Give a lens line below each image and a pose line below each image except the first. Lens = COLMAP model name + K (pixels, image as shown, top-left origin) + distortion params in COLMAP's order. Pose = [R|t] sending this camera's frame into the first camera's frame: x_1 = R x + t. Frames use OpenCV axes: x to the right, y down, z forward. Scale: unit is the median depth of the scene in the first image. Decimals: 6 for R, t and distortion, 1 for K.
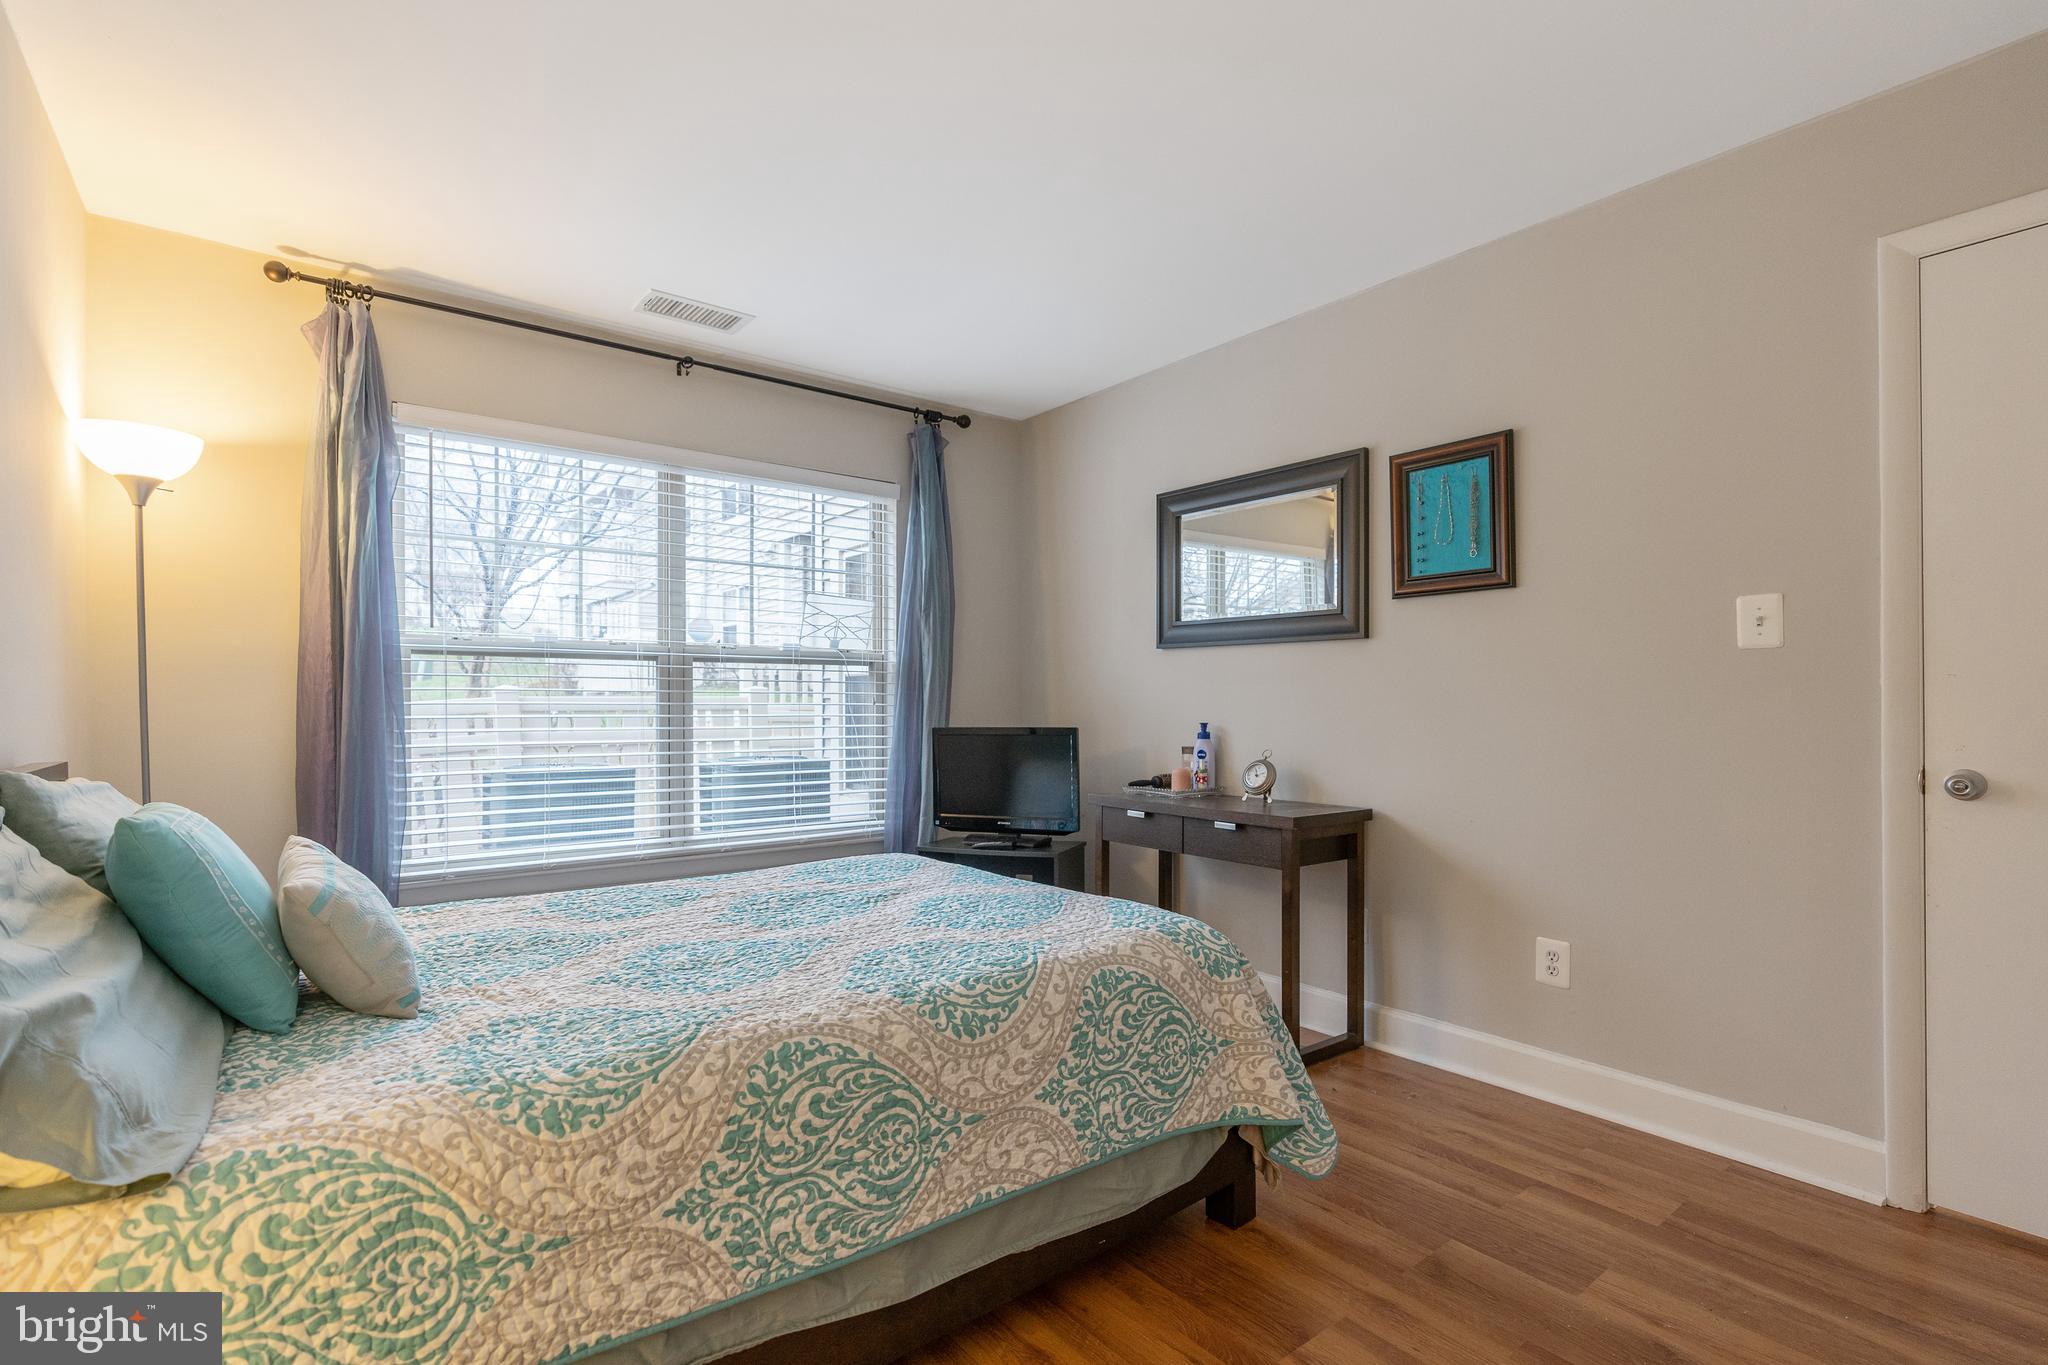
lens RADIAL K [[939.8, 0, 1021.4], [0, 939.8, 693.4], [0, 0, 1]] dist [-0.009374, 0.004127]
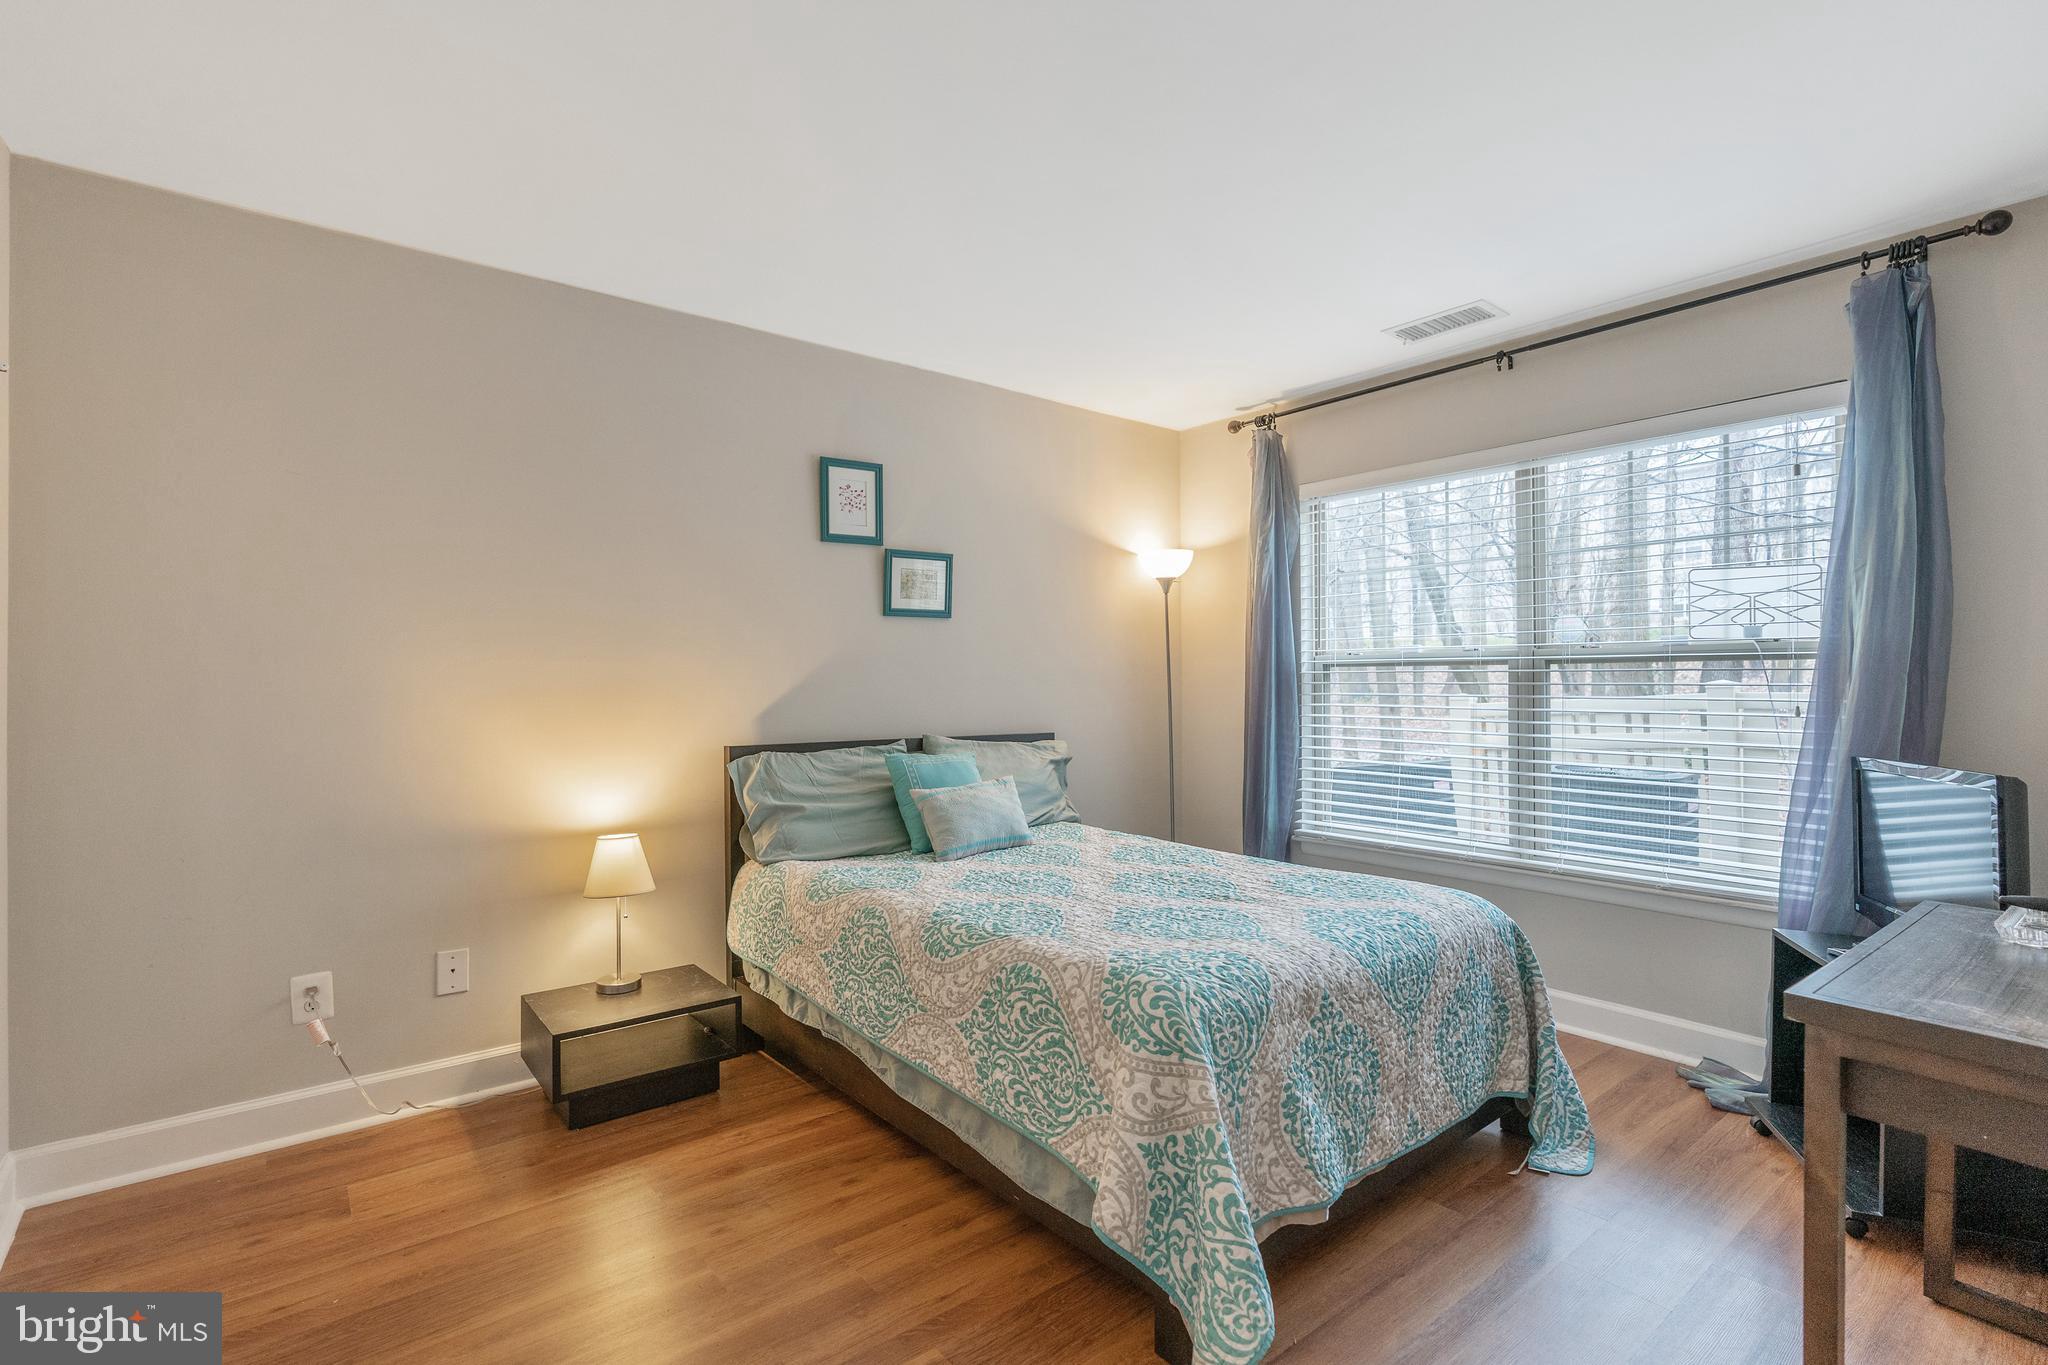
lens RADIAL K [[939.8, 0, 1018.8], [0, 939.8, 682.4], [0, 0, 1]] dist [-0.009374, 0.004127]
pose [[0.011914, -0.000398, -0.999929, 1.152332], [0.009388, 0.999956, -0.000287, -0.041320], [0.999885, -0.009384, 0.011918, 0.930411]]
